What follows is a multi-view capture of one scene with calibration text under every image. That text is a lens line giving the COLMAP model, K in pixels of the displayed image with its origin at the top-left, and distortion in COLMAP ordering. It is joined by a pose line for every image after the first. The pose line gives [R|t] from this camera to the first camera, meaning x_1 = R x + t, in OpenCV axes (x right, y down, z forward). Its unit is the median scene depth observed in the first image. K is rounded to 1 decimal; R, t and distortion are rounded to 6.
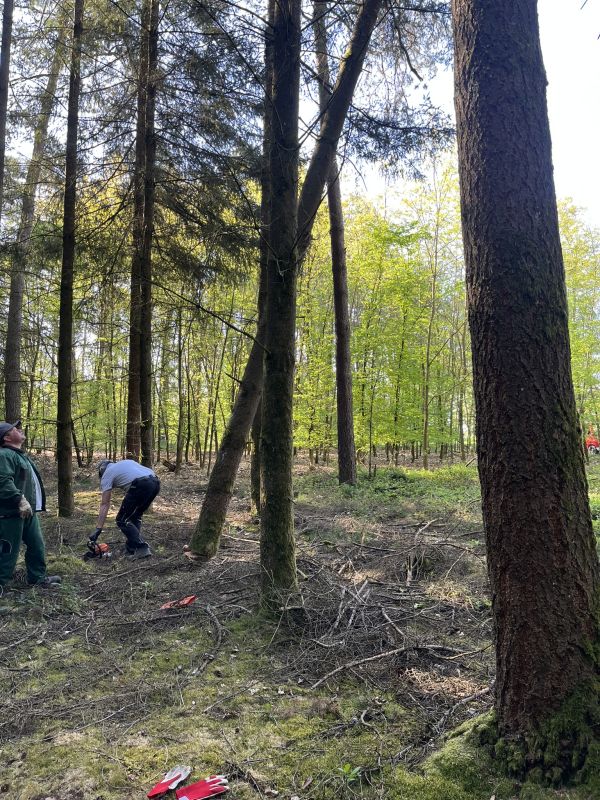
lens RADIAL K [[615.1, 0, 299.4], [0, 615.1, 396.5], [0, 0, 1]] dist [0.065371, -0.090817]
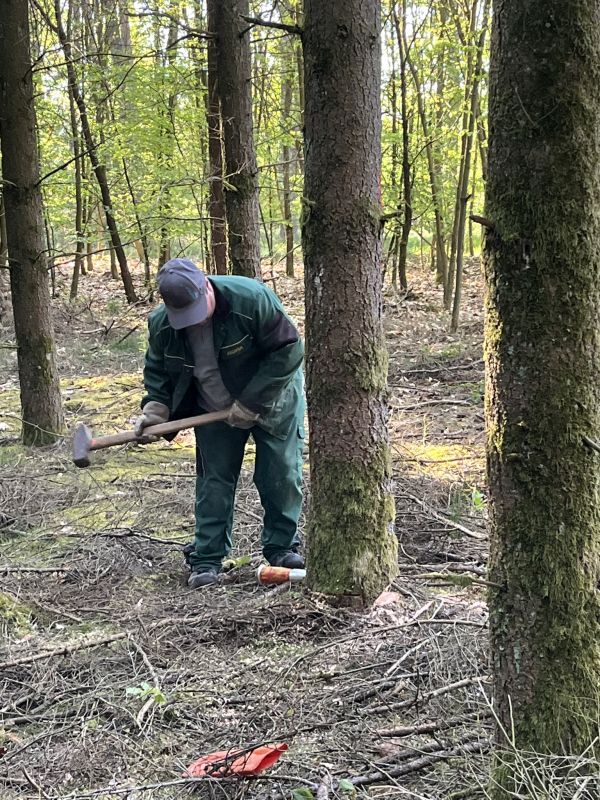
lens RADIAL K [[1650.9, 0, 290.6], [0, 1650.9, 417.1], [0, 0, 1]] dist [0.045257, 0.000000]
pose [[0.963341, 0.012035, -0.268009, 0.035291], [0.037842, 0.982910, 0.180156, 0.012041], [0.265597, -0.183693, 0.946422, 0.180820]]
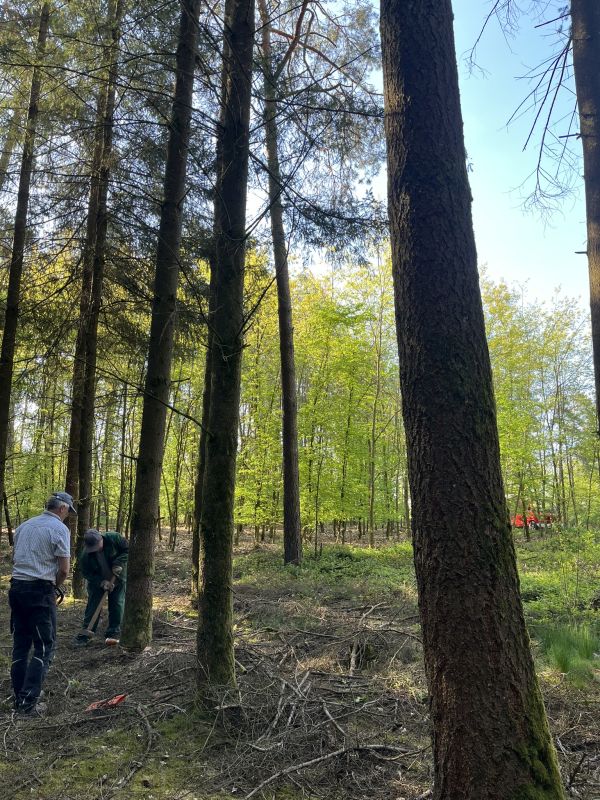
lens RADIAL K [[615.1, 0, 300.9], [0, 615.1, 402.5], [0, 0, 1]] dist [0.065371, -0.090817]
pose [[0.996248, 0.017457, 0.084765, 0.005943], [-0.008213, 0.994095, -0.108205, -0.012017], [-0.086153, 0.107103, 0.990508, -0.001855]]
